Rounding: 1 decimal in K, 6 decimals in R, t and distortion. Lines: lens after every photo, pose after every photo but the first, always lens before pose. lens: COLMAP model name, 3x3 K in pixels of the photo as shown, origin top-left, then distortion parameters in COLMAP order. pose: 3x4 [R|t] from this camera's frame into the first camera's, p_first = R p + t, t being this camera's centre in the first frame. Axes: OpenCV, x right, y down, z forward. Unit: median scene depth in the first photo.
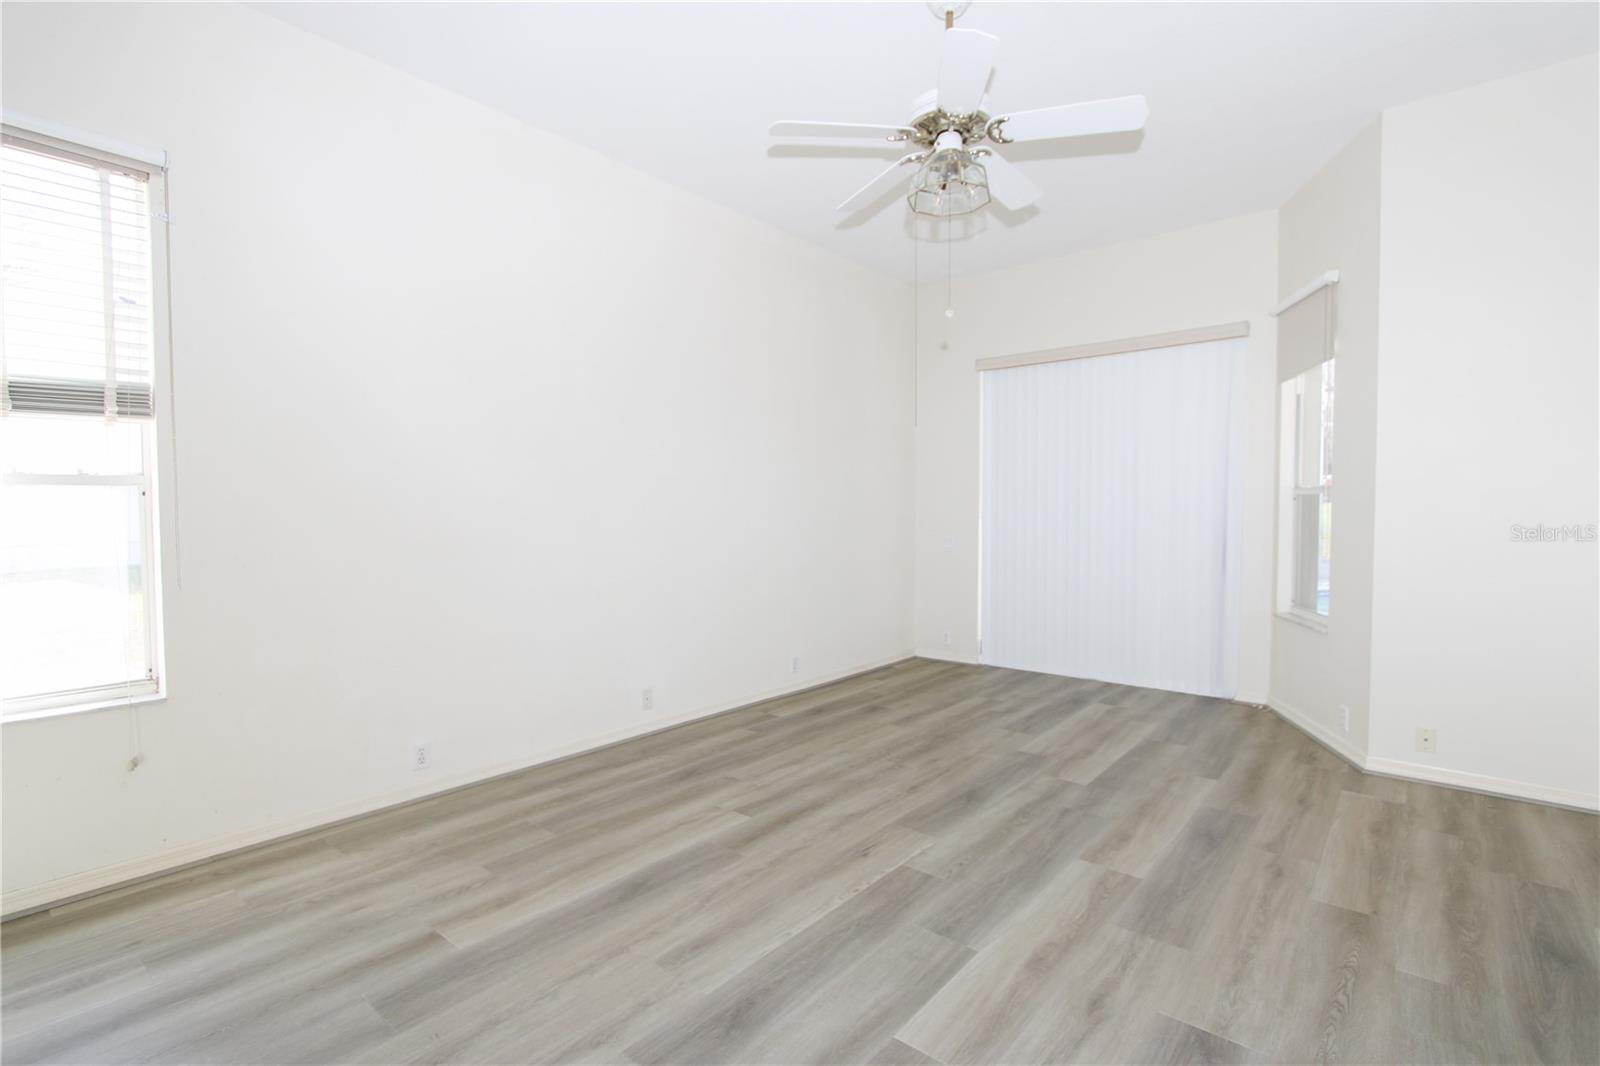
lens RADIAL K [[743.3, 0, 803.2], [0, 743.3, 548.4], [0, 0, 1]] dist [-0.000765, -0.000618]
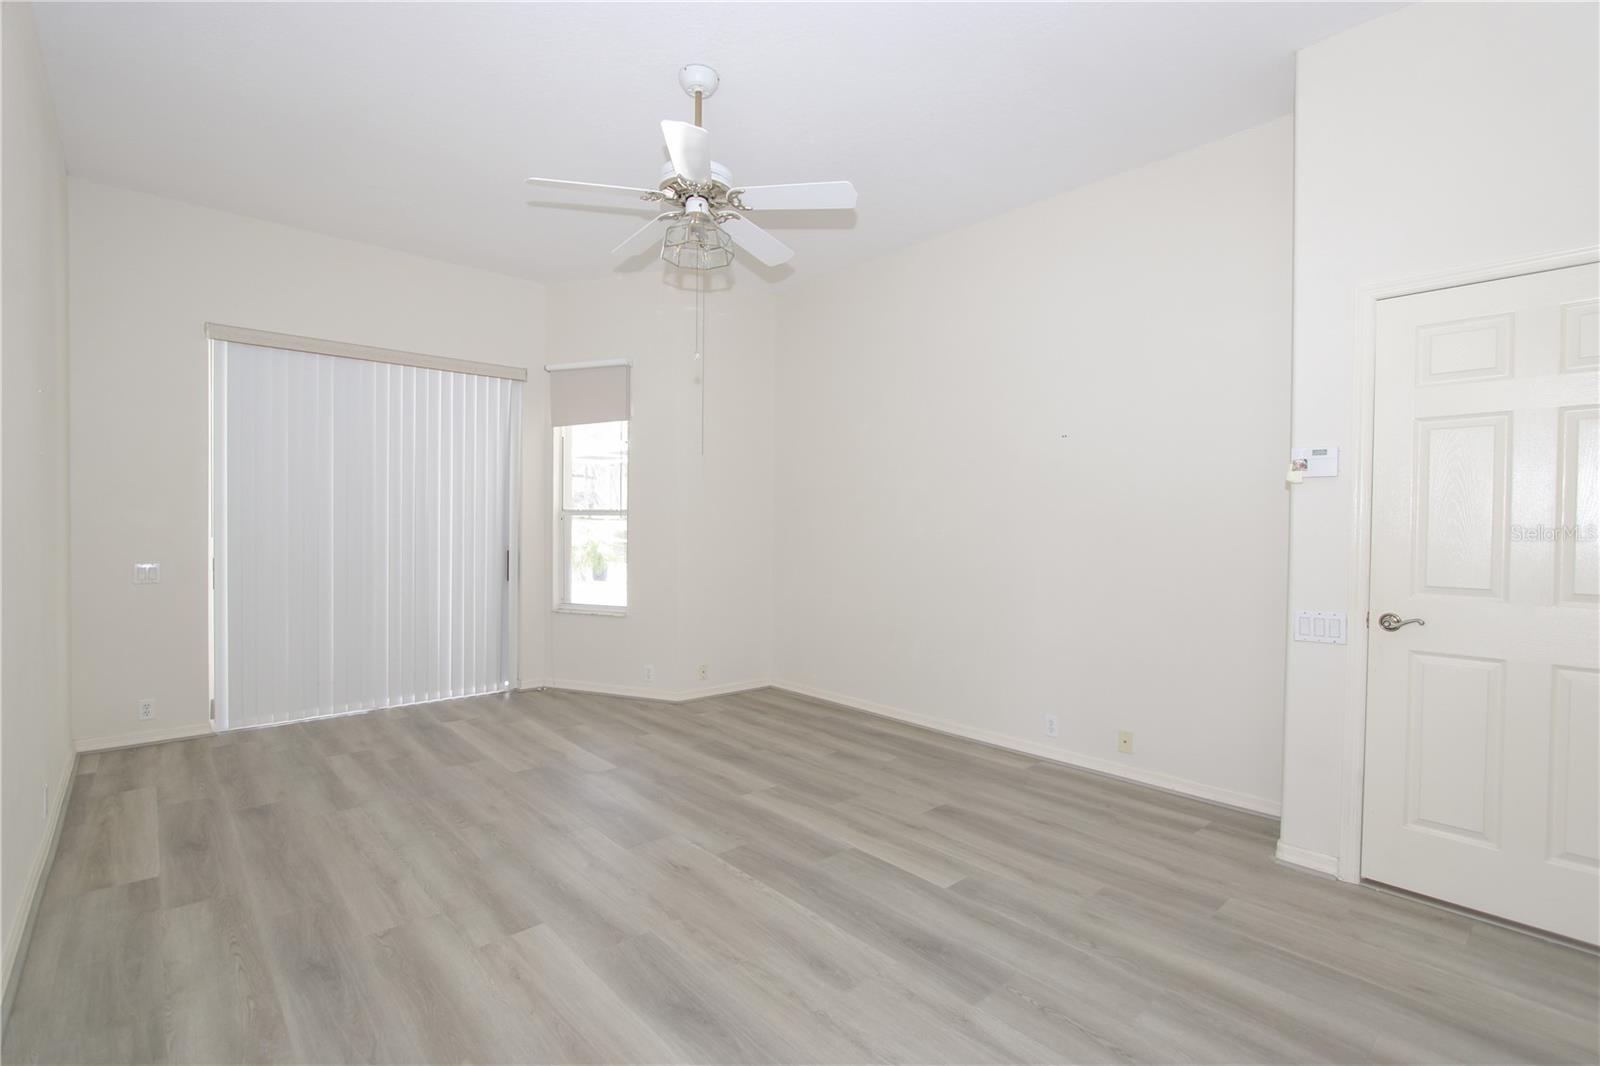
lens RADIAL K [[743.3, 0, 803.5], [0, 743.3, 524.2], [0, 0, 1]] dist [-0.000765, -0.000618]
pose [[0.134496, 0.010231, 0.990861, -0.754572], [0.036303, 0.999225, -0.015245, -0.031503], [-0.990249, 0.038022, 0.134020, 0.569227]]
